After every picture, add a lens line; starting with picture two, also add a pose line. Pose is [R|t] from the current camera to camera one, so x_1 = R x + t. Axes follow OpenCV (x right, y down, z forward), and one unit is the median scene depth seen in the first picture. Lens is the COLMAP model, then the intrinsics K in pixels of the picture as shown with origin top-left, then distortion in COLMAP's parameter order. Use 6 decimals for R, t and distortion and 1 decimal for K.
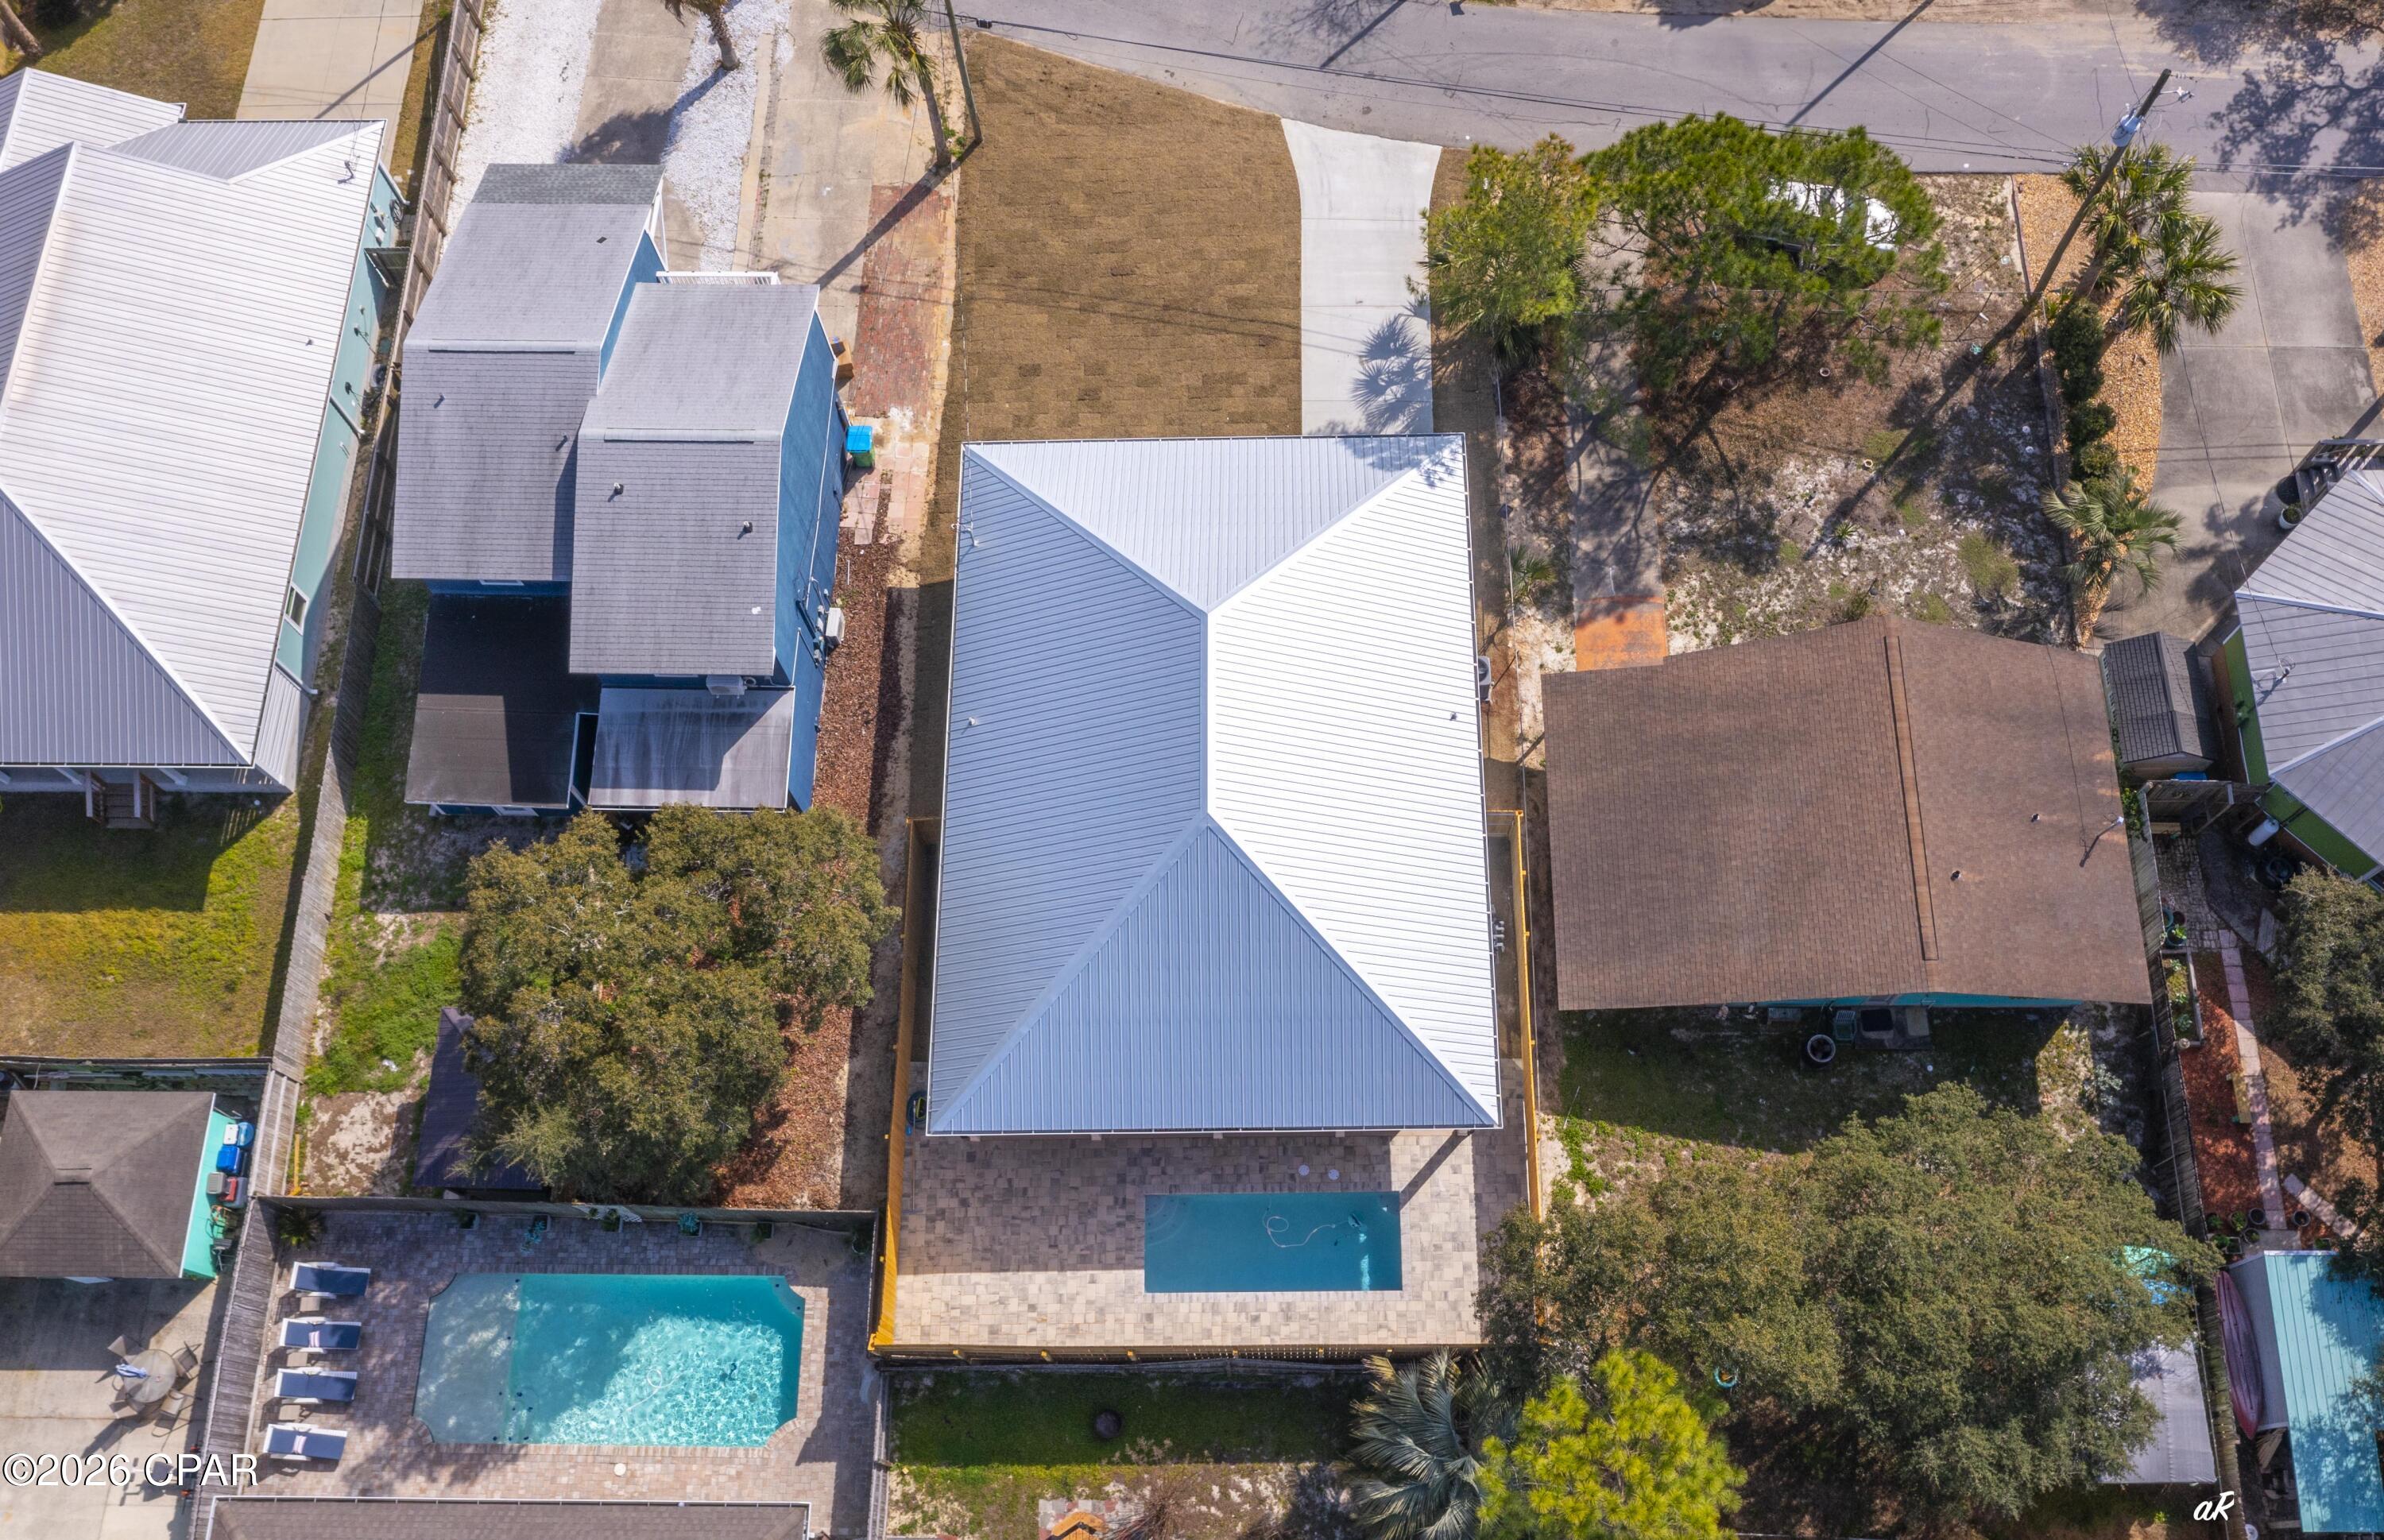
lens RADIAL K [[2123.9, 0, 1252.4], [0, 2123.9, 771.0], [0, 0, 1]] dist [-0.002970, -0.002981]
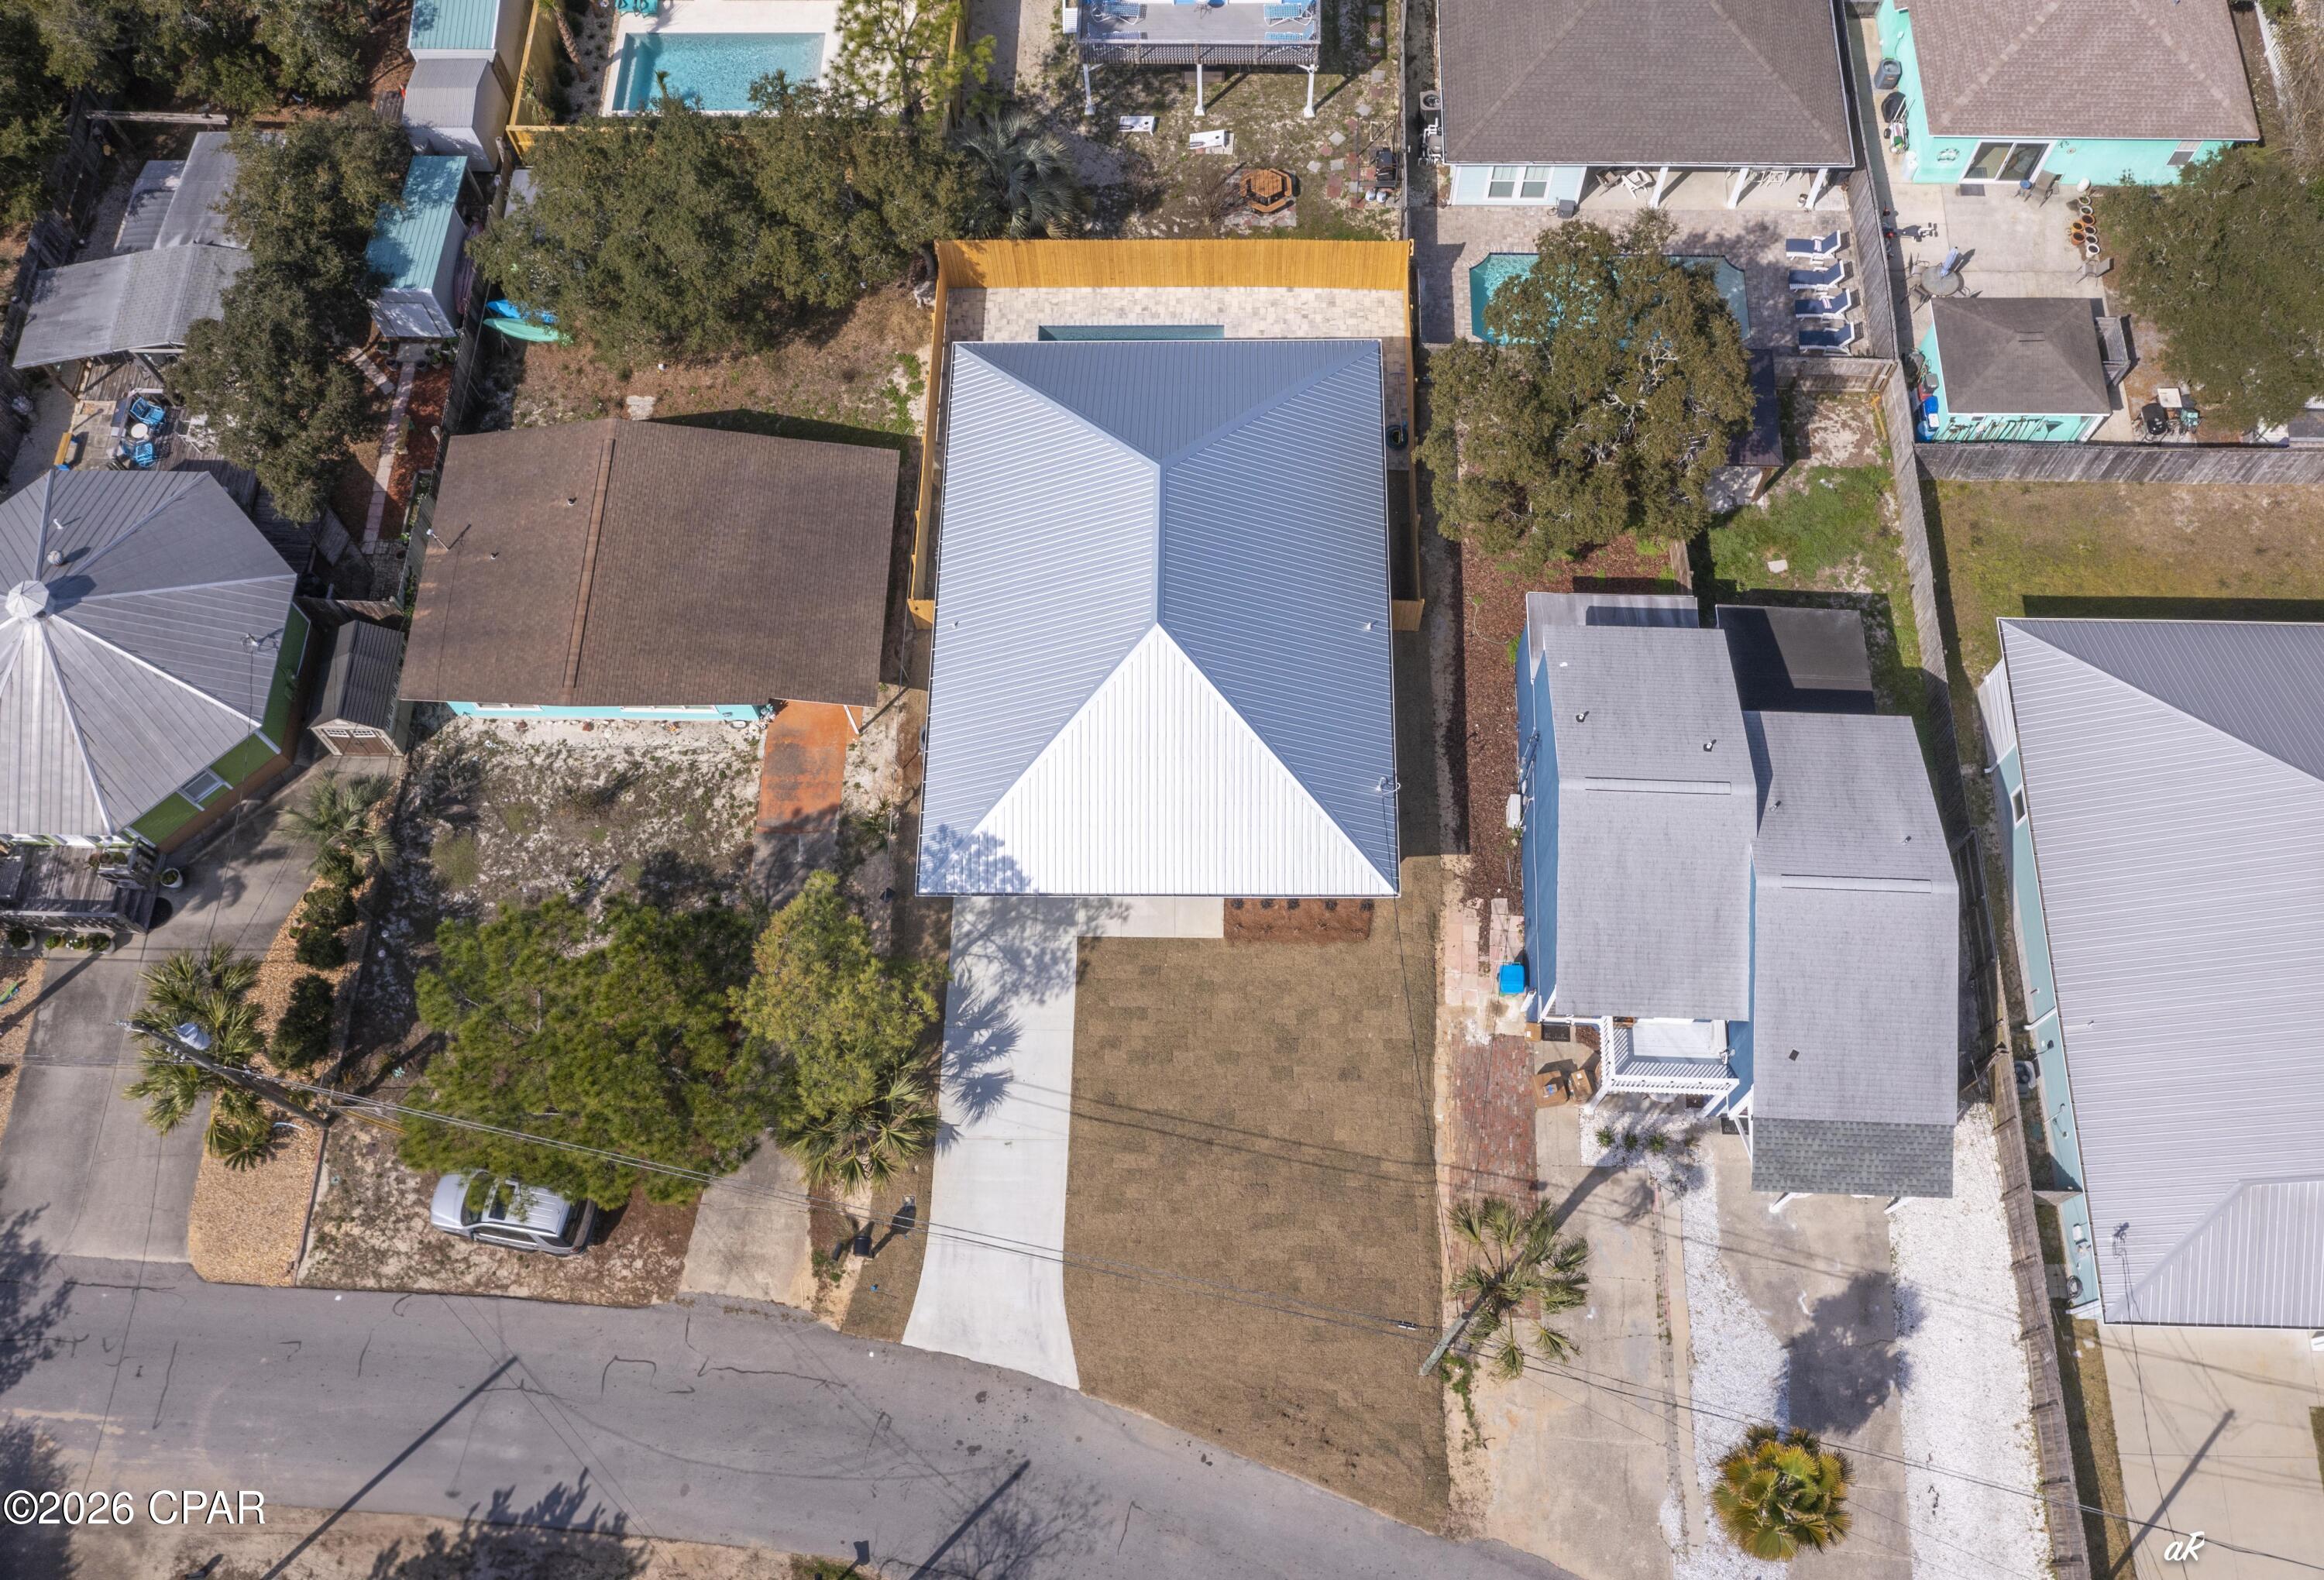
lens RADIAL K [[1884.1, 0, 1159.3], [0, 1884.1, 789.6], [0, 0, 1]] dist [-0.006552, 0.007581]
pose [[-0.998623, -0.002573, 0.052390, -0.065045], [0.038684, -0.710664, 0.702467, -0.735408], [0.035424, 0.703527, 0.709785, 0.298654]]
